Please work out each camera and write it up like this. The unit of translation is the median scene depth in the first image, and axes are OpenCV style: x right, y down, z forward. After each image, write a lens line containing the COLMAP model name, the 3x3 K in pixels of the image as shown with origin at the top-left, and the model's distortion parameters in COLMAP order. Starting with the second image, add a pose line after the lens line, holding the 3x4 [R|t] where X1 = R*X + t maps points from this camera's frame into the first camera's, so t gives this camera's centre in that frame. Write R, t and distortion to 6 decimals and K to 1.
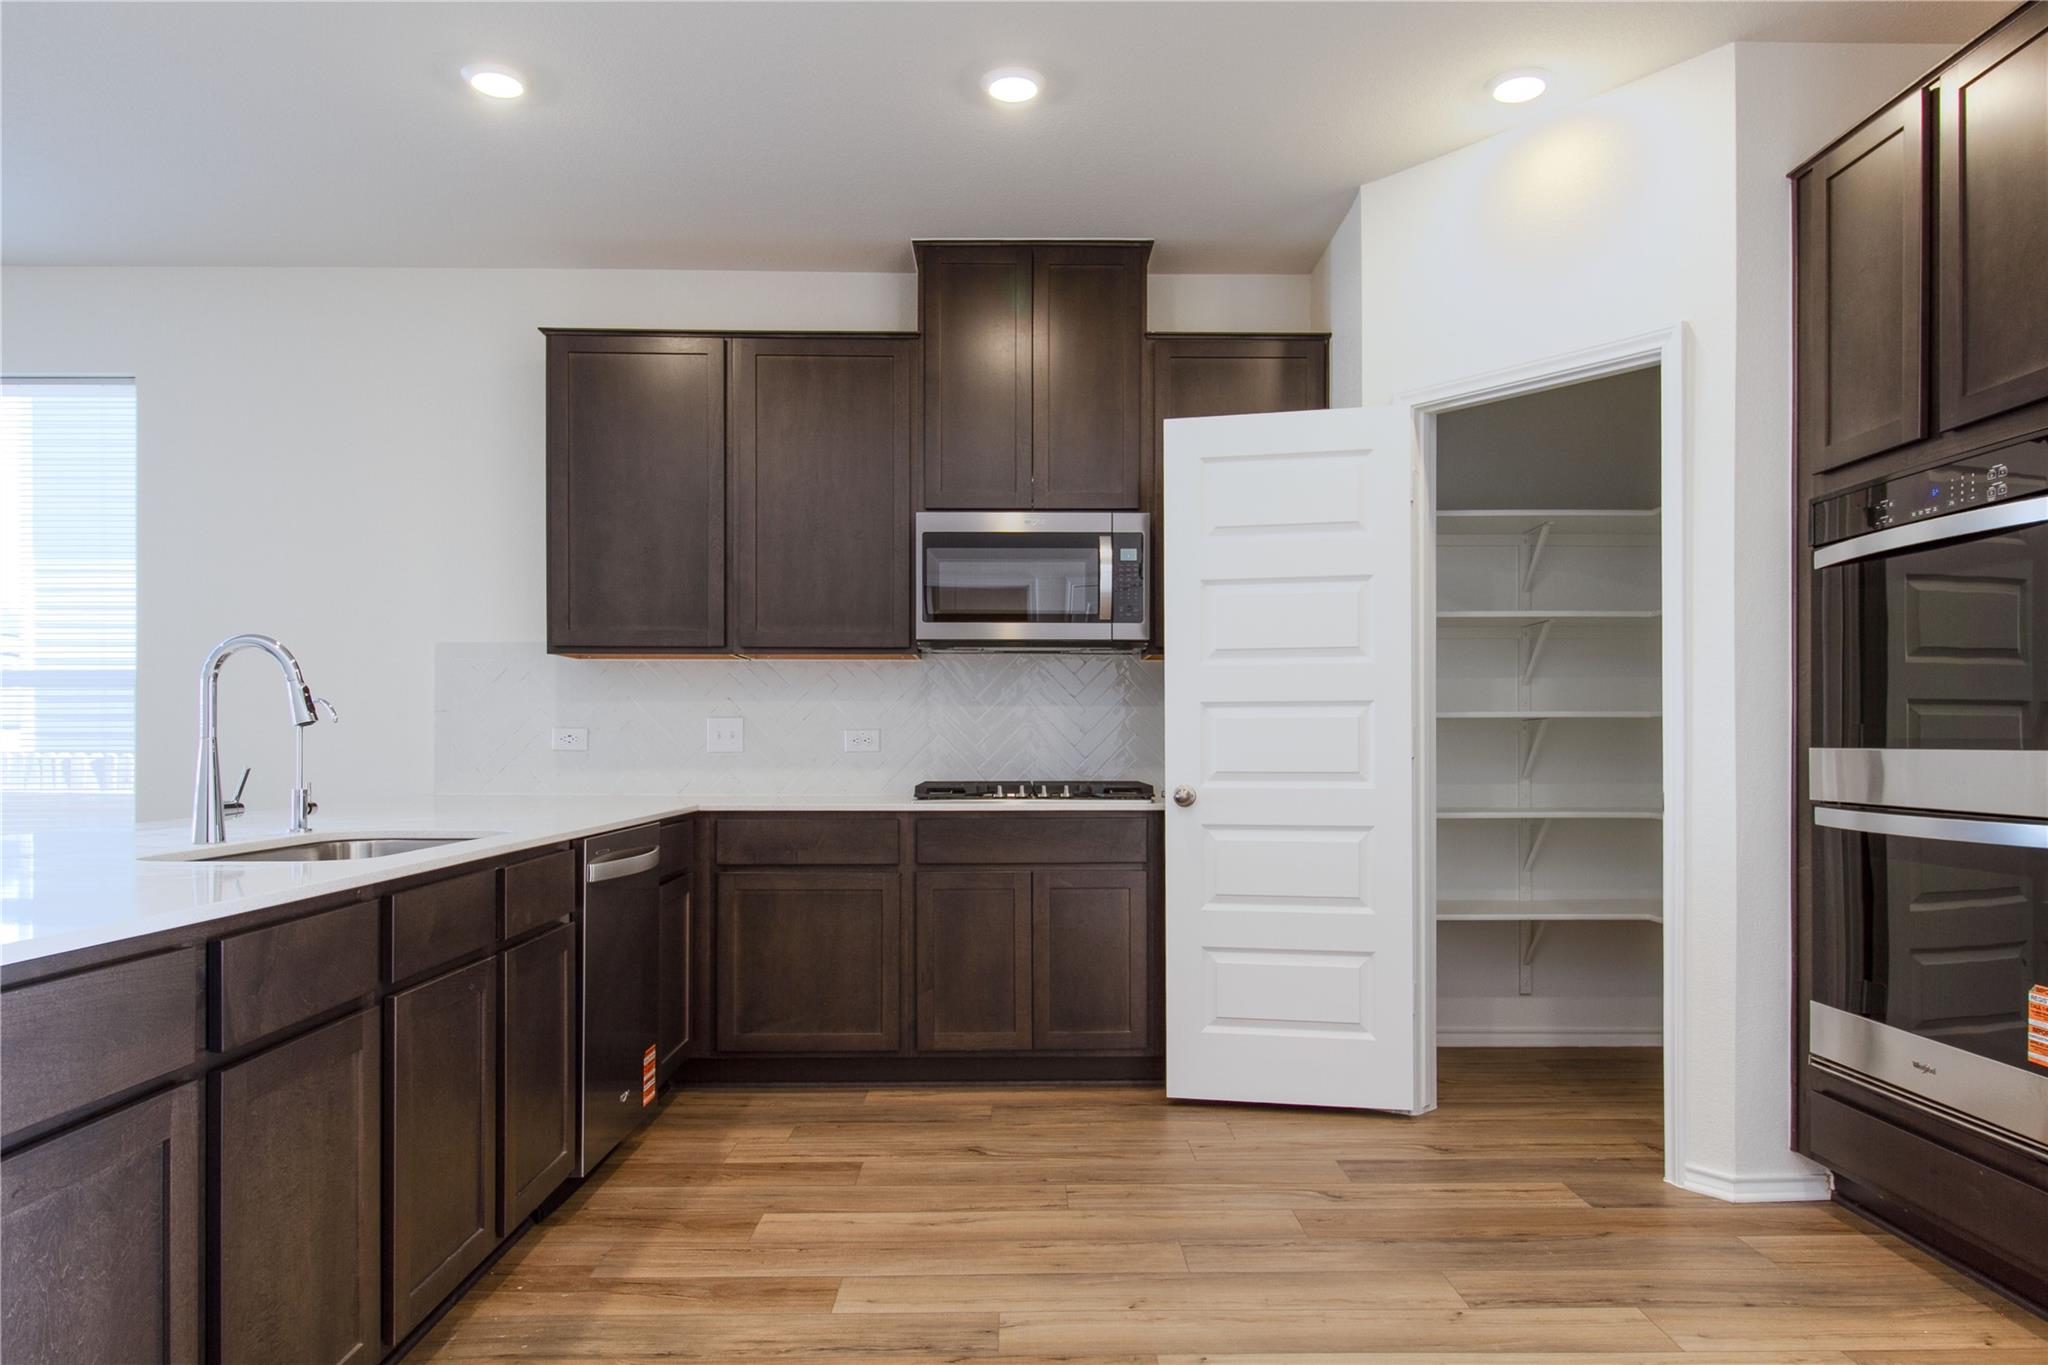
lens RADIAL K [[1315.4, 0, 1033.8], [0, 1315.4, 738.1], [0, 0, 1]] dist [0.004947, -0.002689]
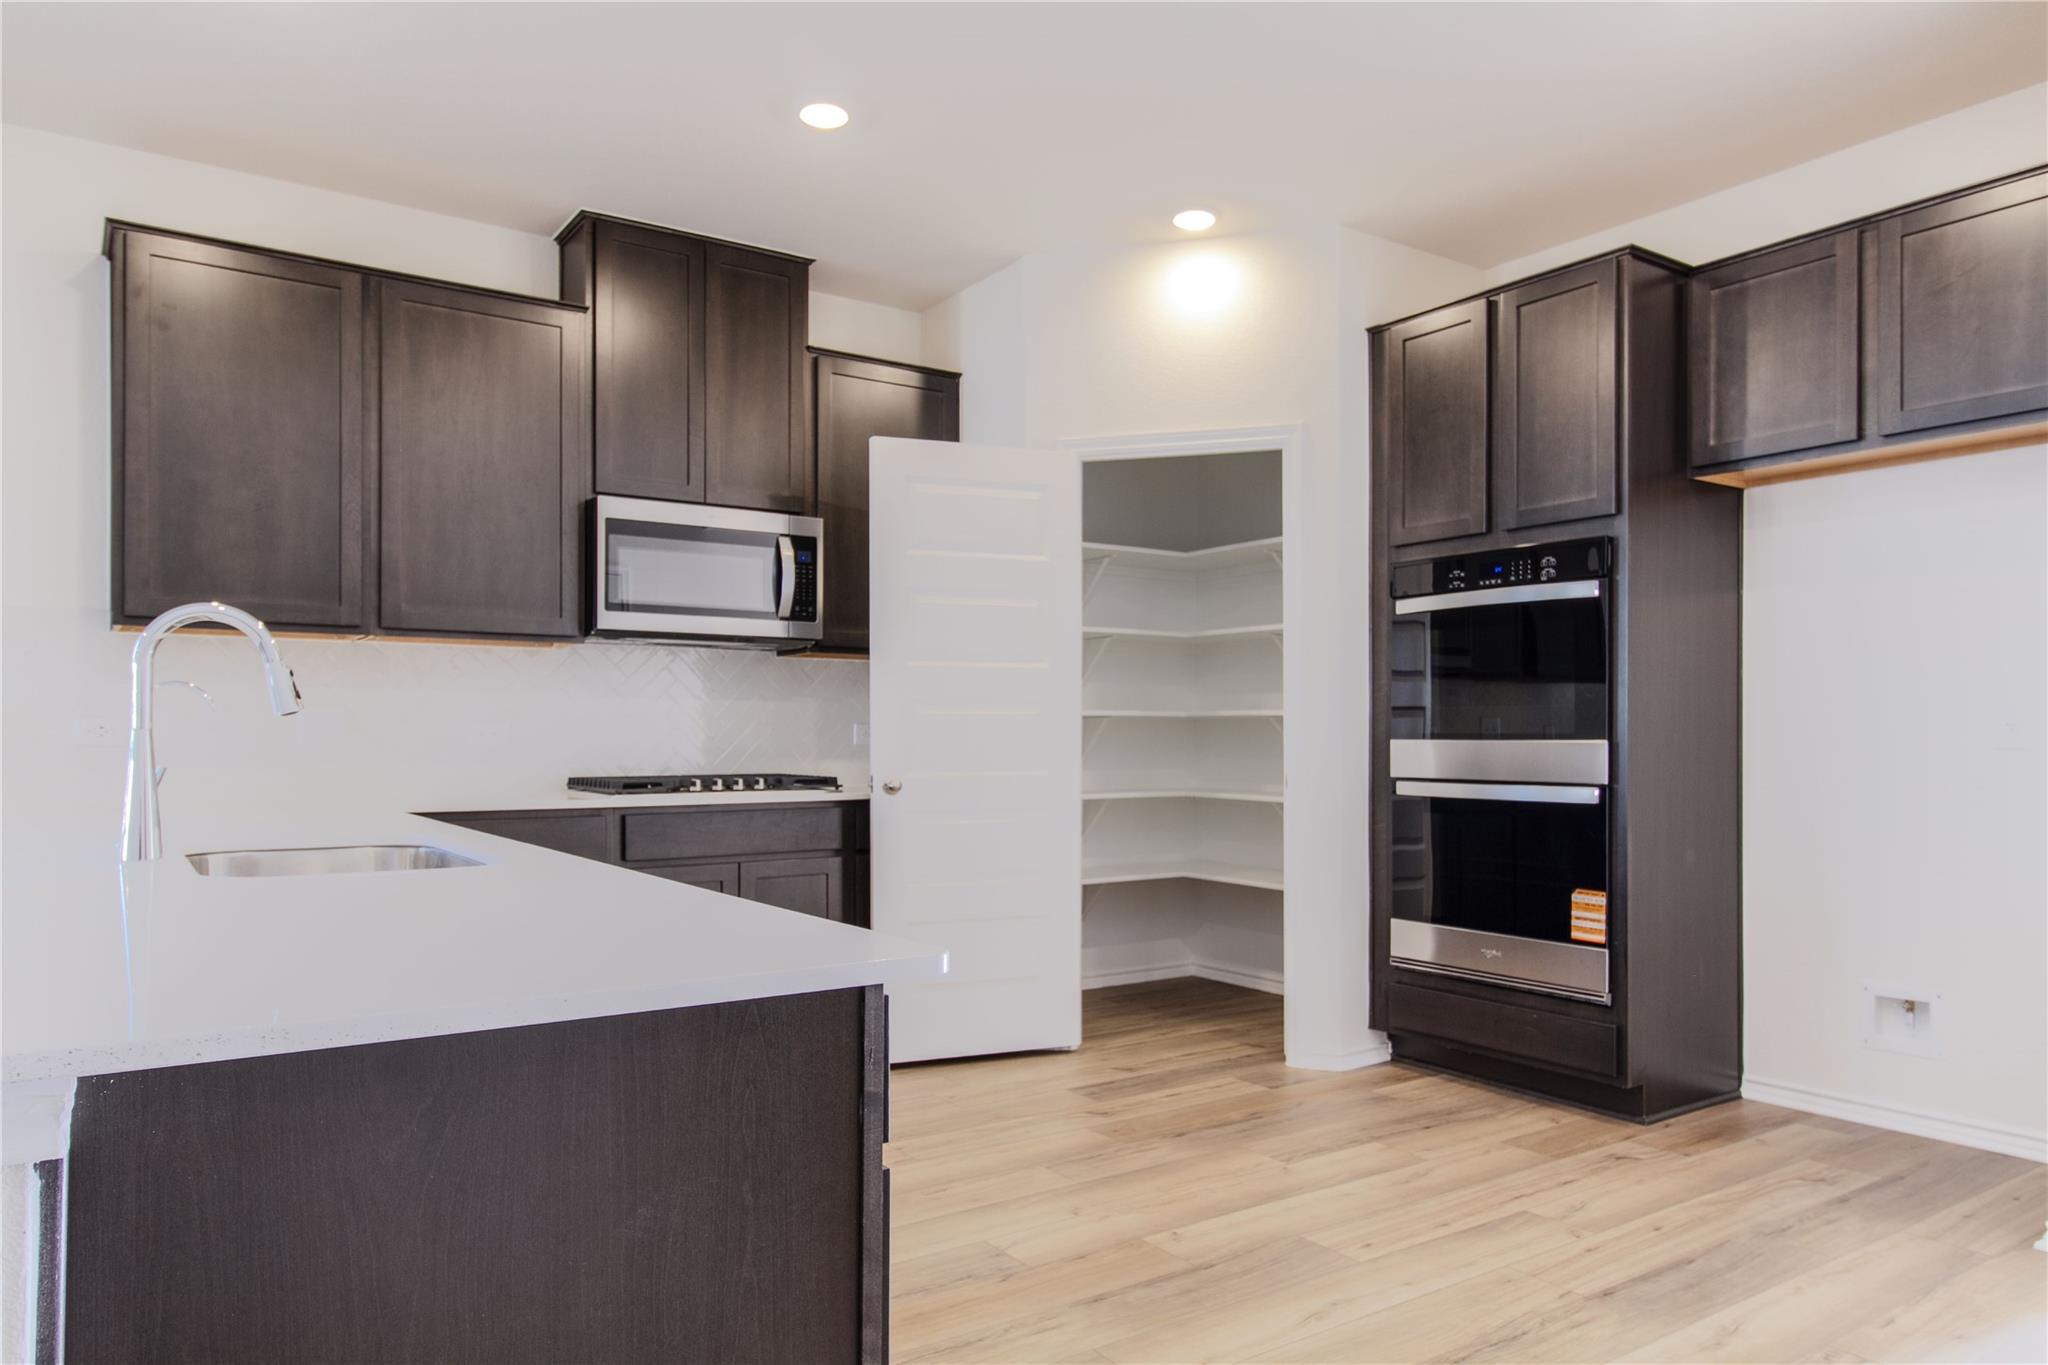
lens RADIAL K [[1330.8, 0, 1032.2], [0, 1330.8, 730.4], [0, 0, 1]] dist [0.003154, -0.003069]
pose [[0.834913, 0.002639, 0.550375, -0.476269], [-0.002148, 0.999997, -0.001537, 0.000143], [-0.550377, 0.000101, 0.834916, 0.018832]]
